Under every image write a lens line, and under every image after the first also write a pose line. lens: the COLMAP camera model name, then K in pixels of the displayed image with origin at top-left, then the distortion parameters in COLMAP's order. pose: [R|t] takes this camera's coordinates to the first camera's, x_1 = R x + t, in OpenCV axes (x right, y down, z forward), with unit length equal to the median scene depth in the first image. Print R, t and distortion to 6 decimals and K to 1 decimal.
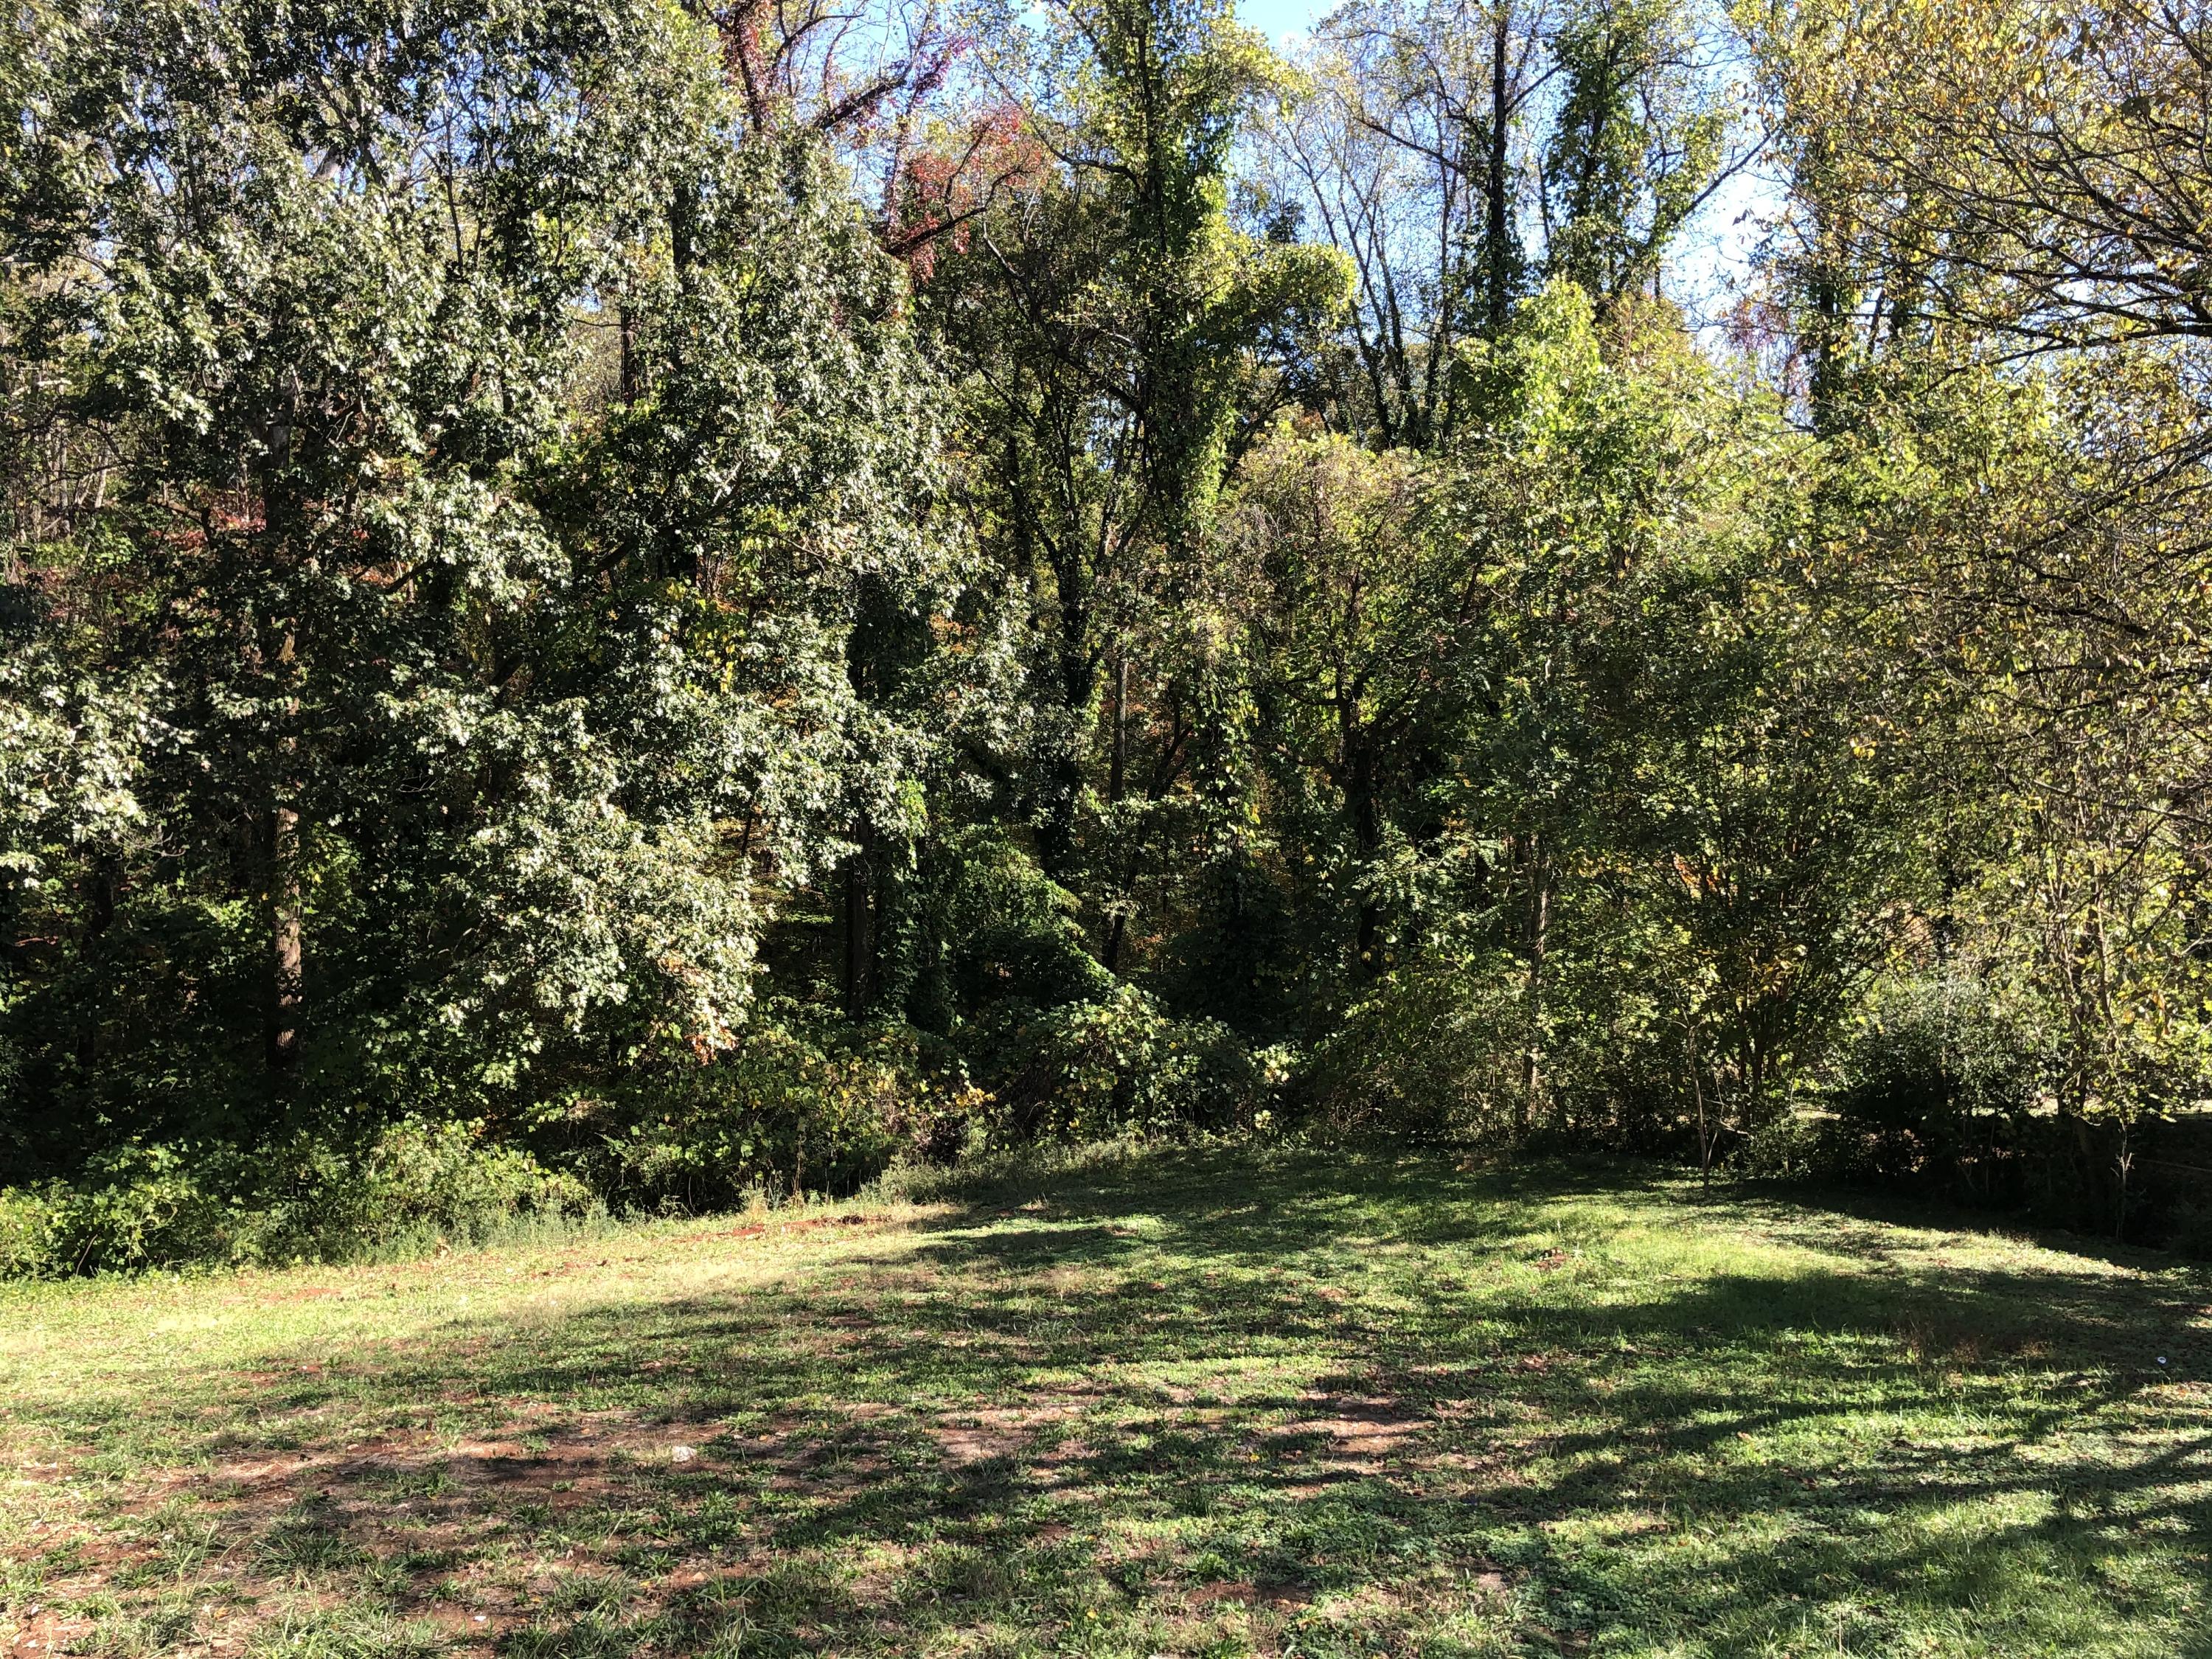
lens RADIAL K [[1797.1, 0, 1106.0], [0, 1797.1, 829.5], [0, 0, 1]] dist [0.024868, -0.040886]
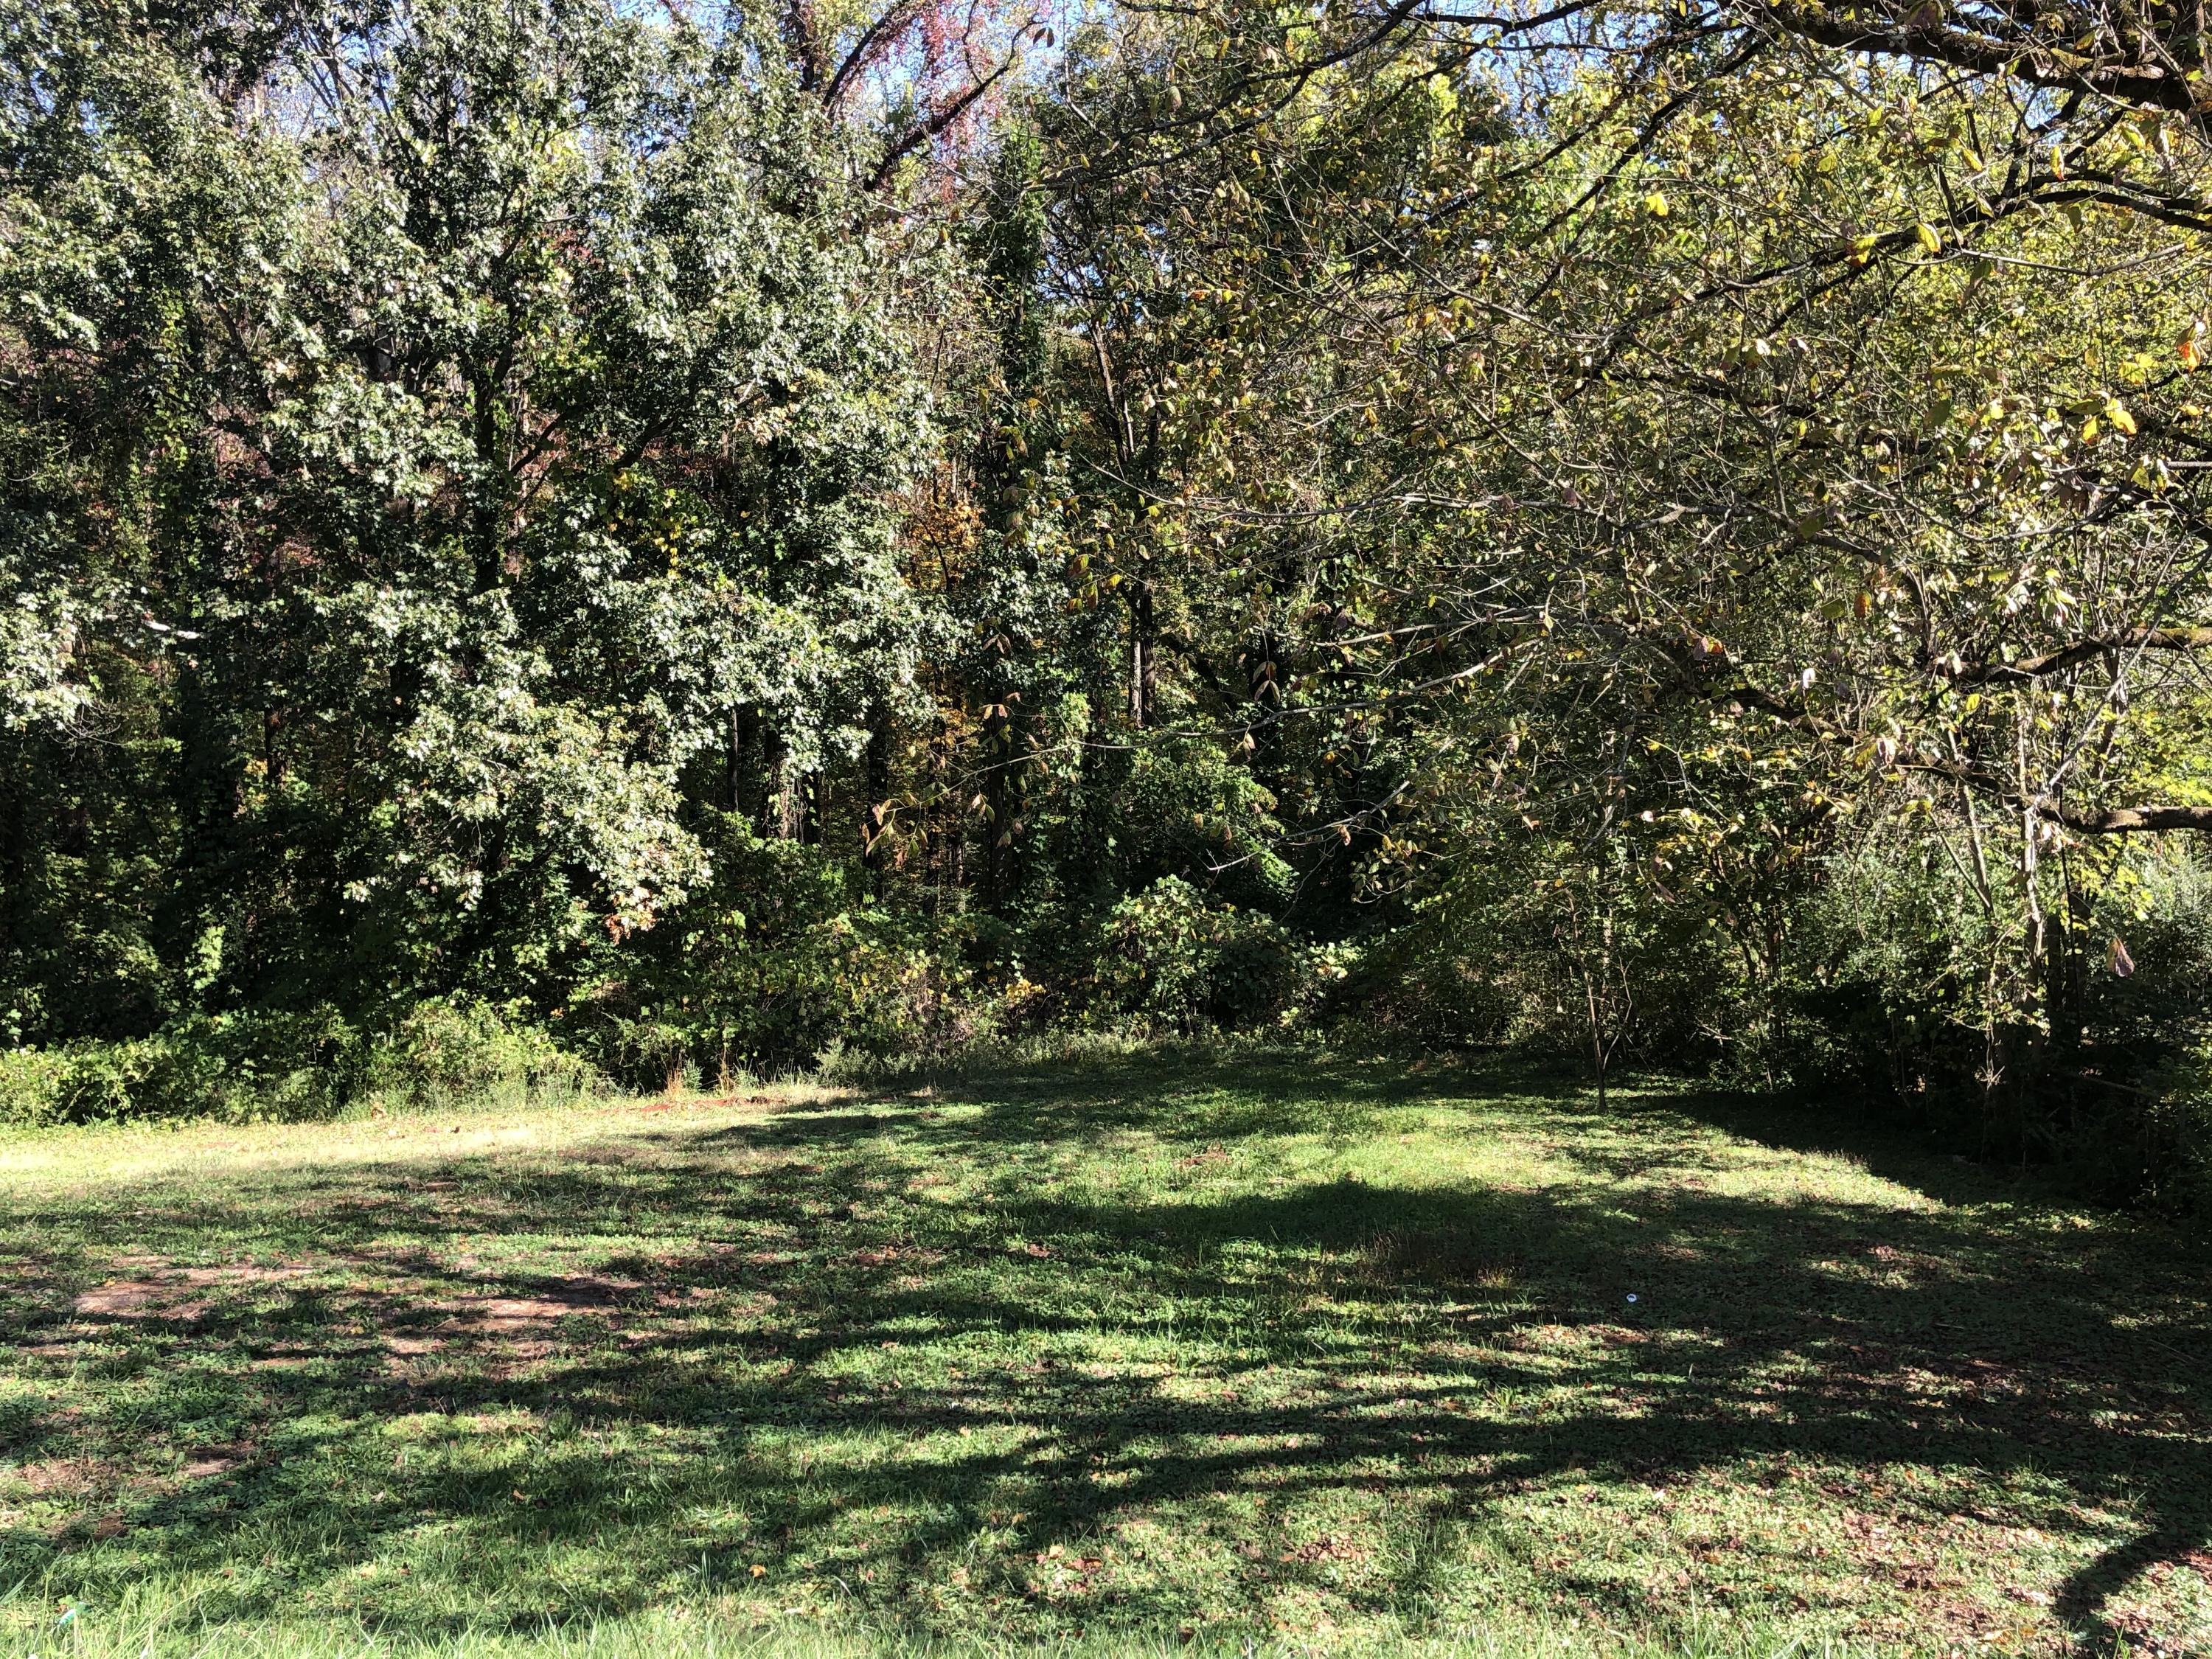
lens RADIAL K [[1797.1, 0, 1106.0], [0, 1797.1, 829.5], [0, 0, 1]] dist [0.024868, -0.040886]
pose [[0.964776, -0.003896, -0.263044, 0.307576], [0.016547, 0.998809, 0.045899, 0.022831], [0.262552, -0.048635, 0.963691, 0.089566]]
